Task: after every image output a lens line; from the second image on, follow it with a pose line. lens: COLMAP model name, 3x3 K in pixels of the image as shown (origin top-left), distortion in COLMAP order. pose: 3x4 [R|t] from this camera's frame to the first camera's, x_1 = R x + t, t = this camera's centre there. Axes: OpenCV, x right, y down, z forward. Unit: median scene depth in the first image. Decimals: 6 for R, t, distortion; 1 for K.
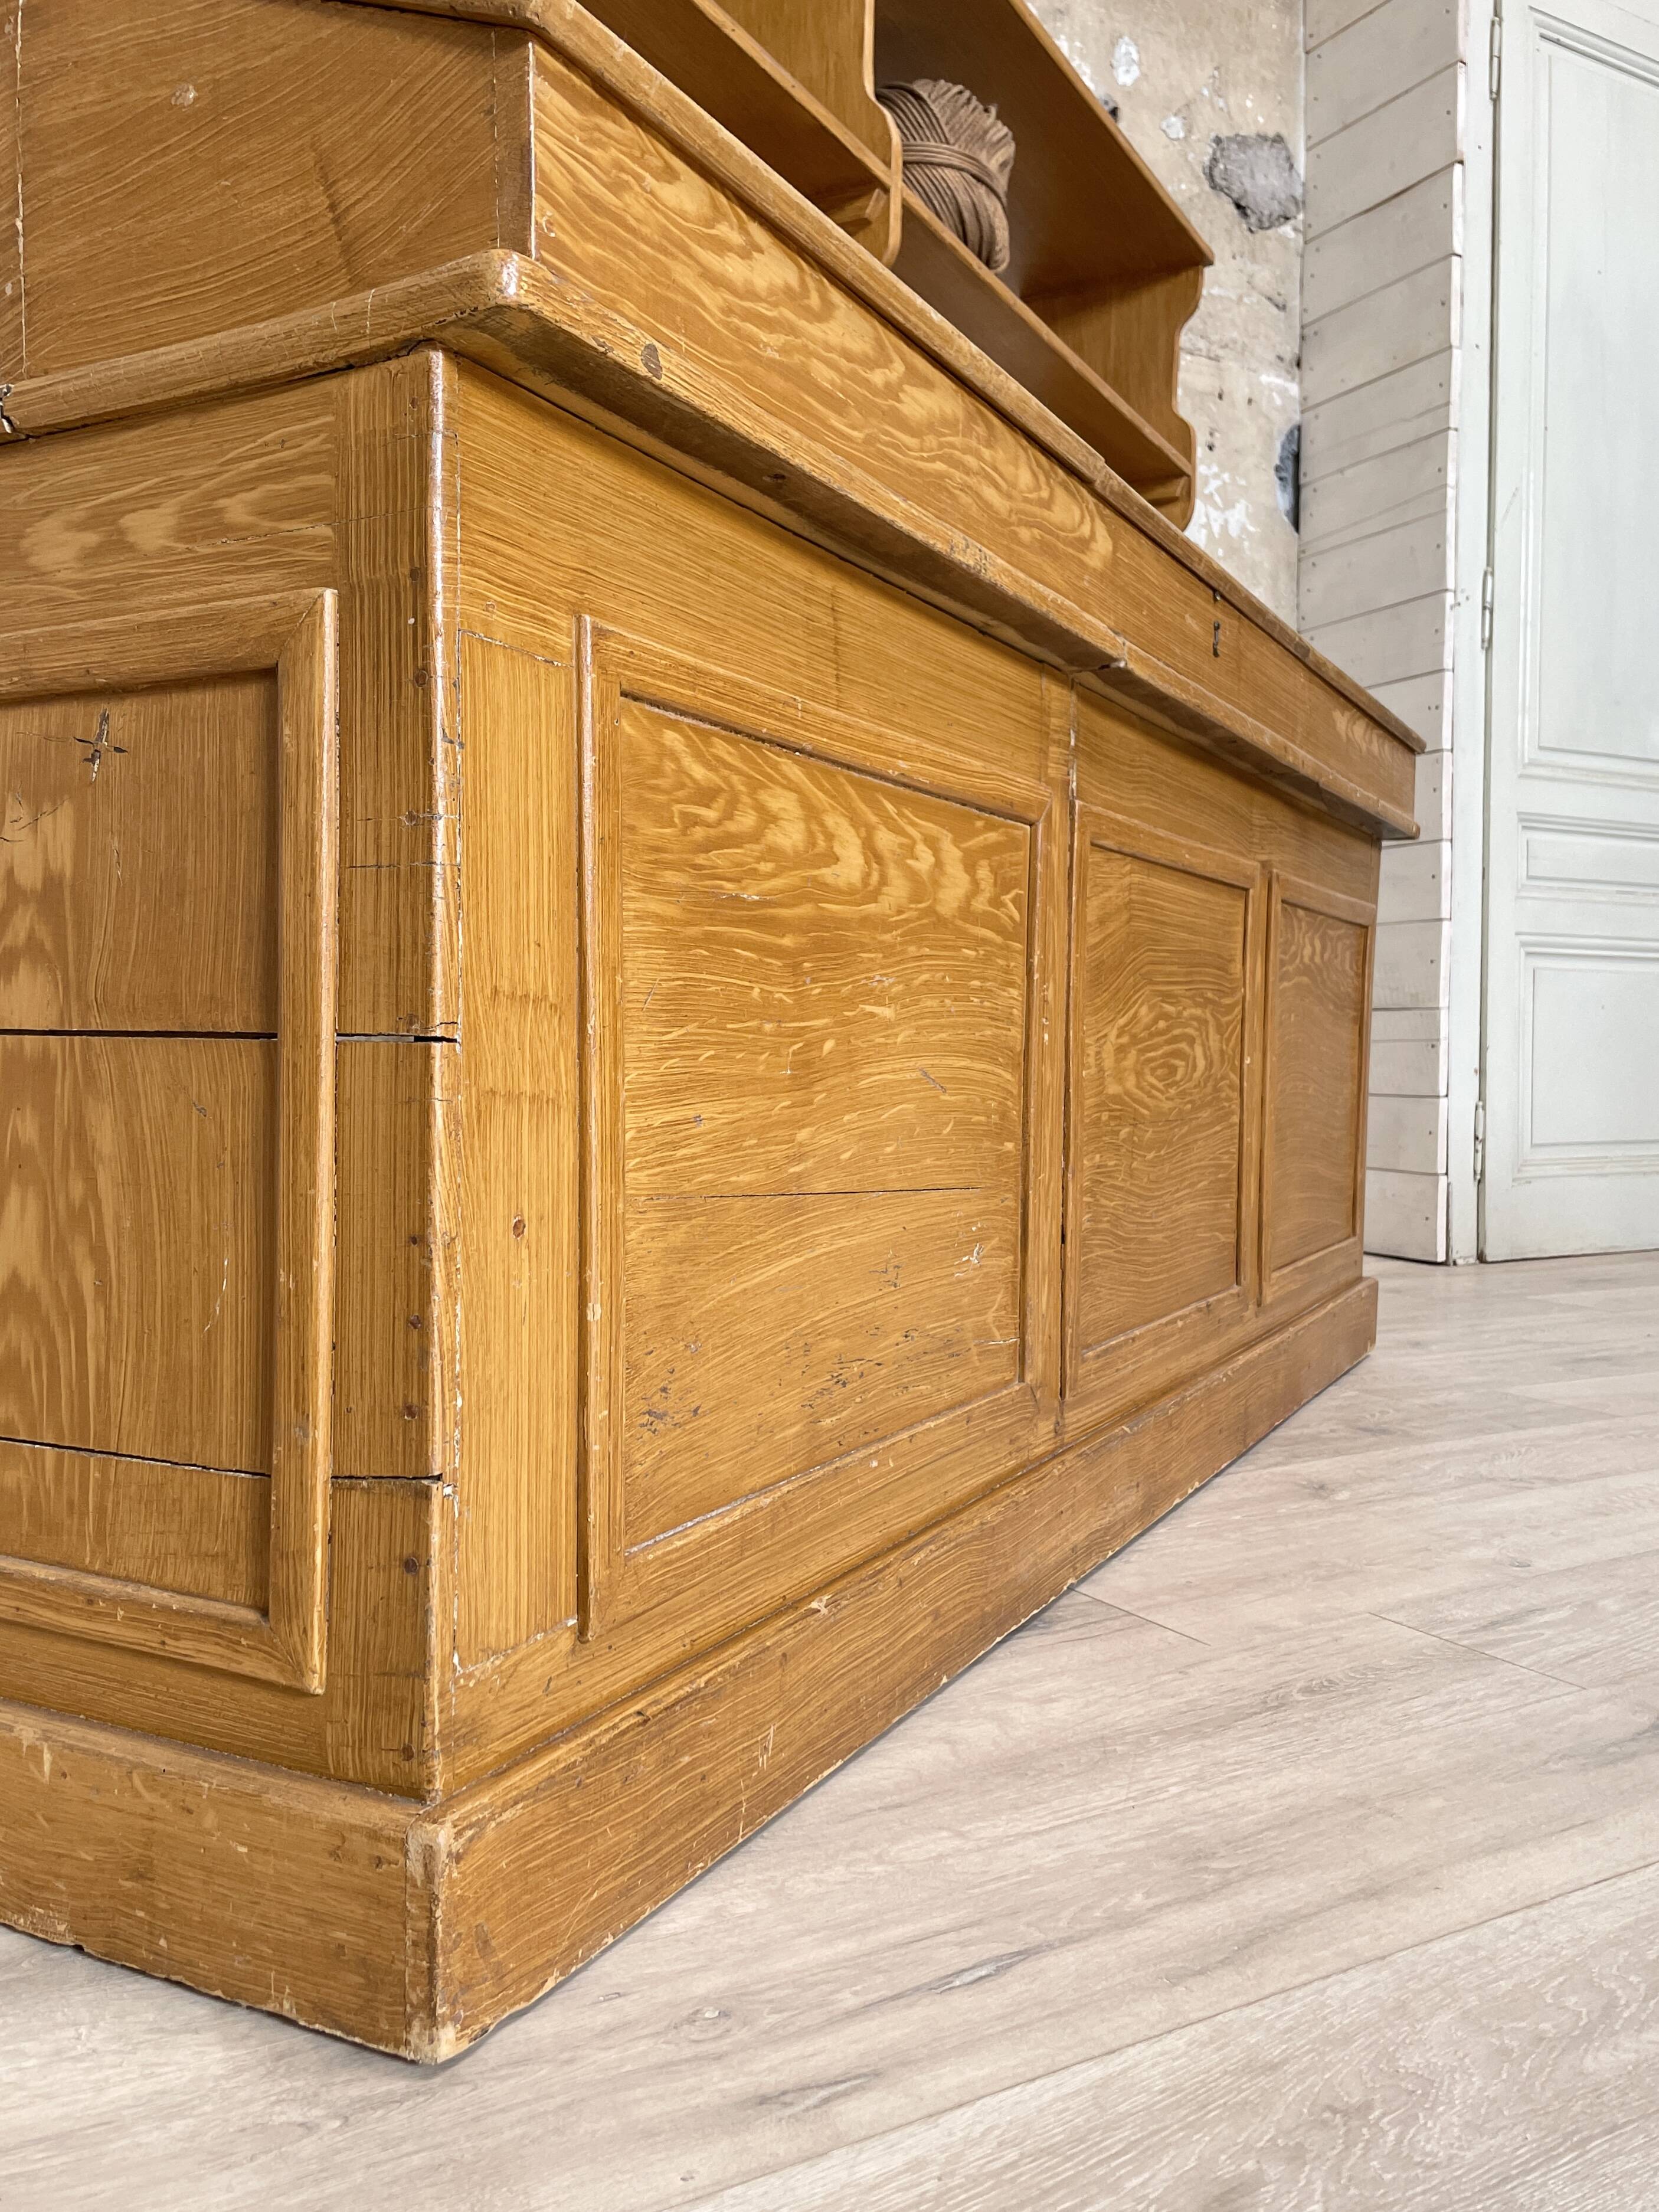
lens RADIAL K [[1808.8, 0, 838.1], [0, 1808.8, 1126.7], [0, 0, 1]] dist [0.078041, -0.101435]
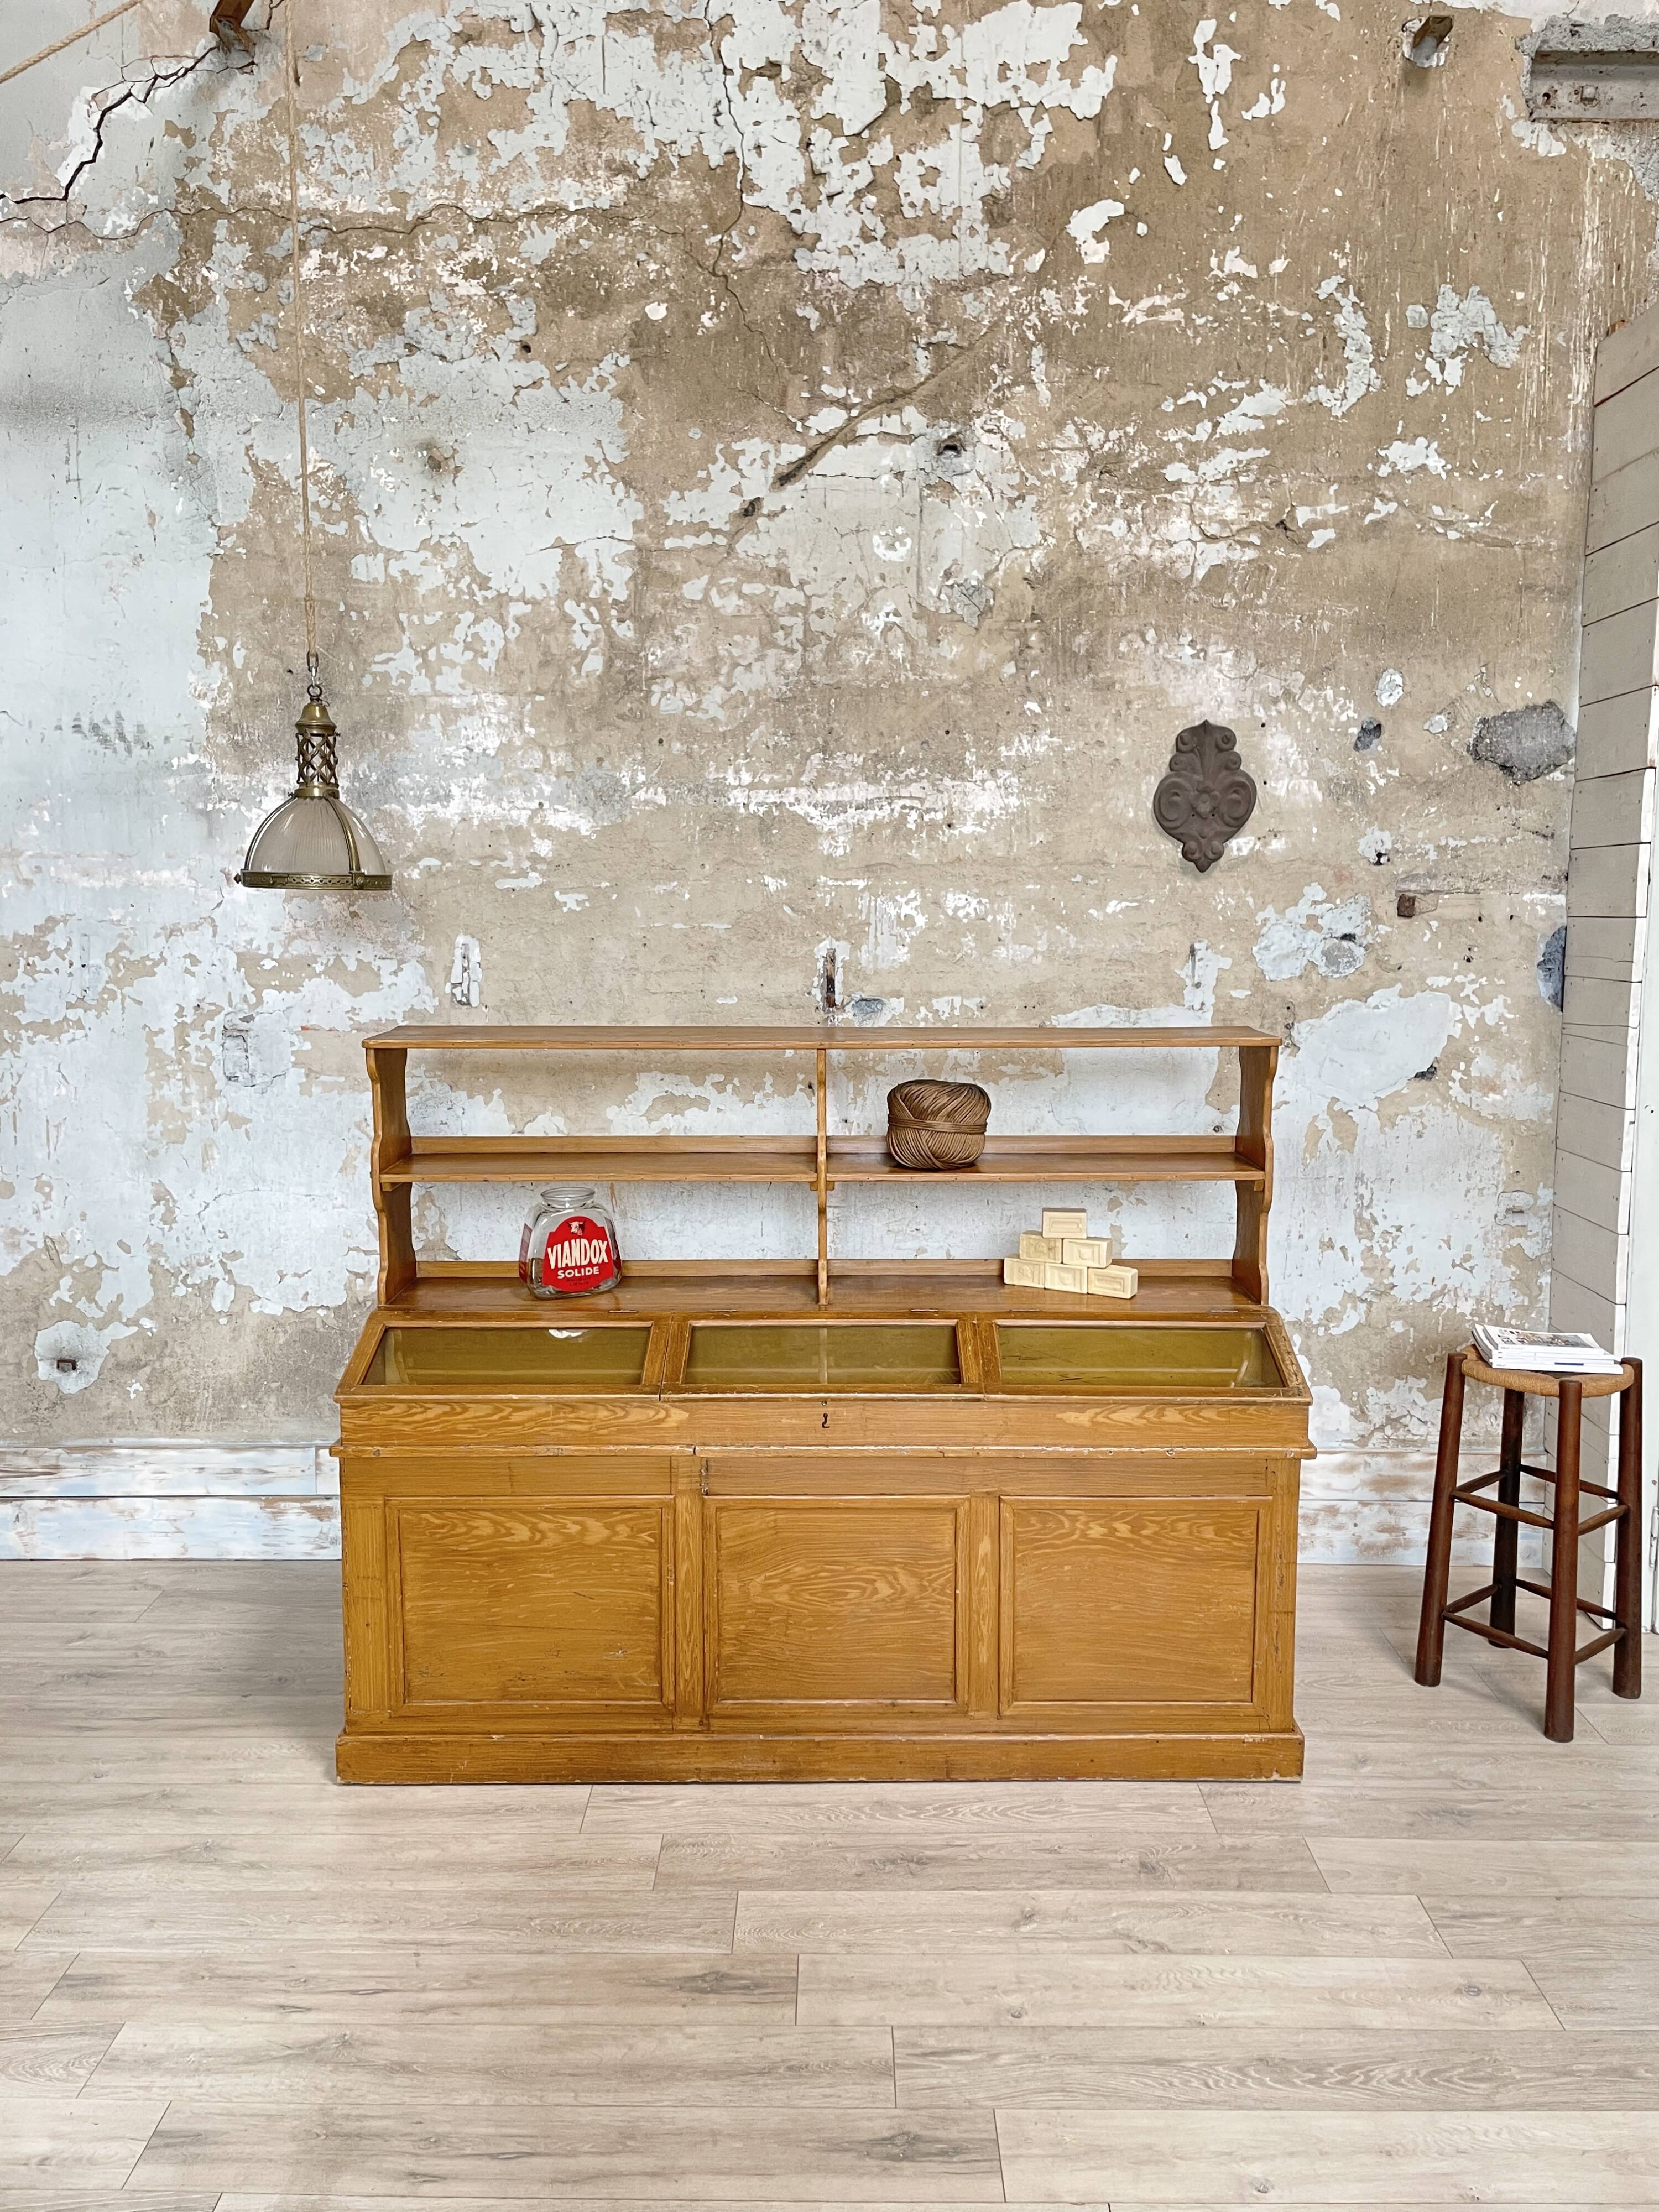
lens RADIAL K [[1675.5, 0, 824.8], [0, 1675.5, 1096.5], [0, 0, 1]] dist [0.085053, -0.106975]
pose [[0.851327, 0.056691, -0.521563, 0.470921], [-0.015918, 0.996478, 0.082329, -0.388307], [0.524393, -0.061787, 0.849231, -0.269504]]
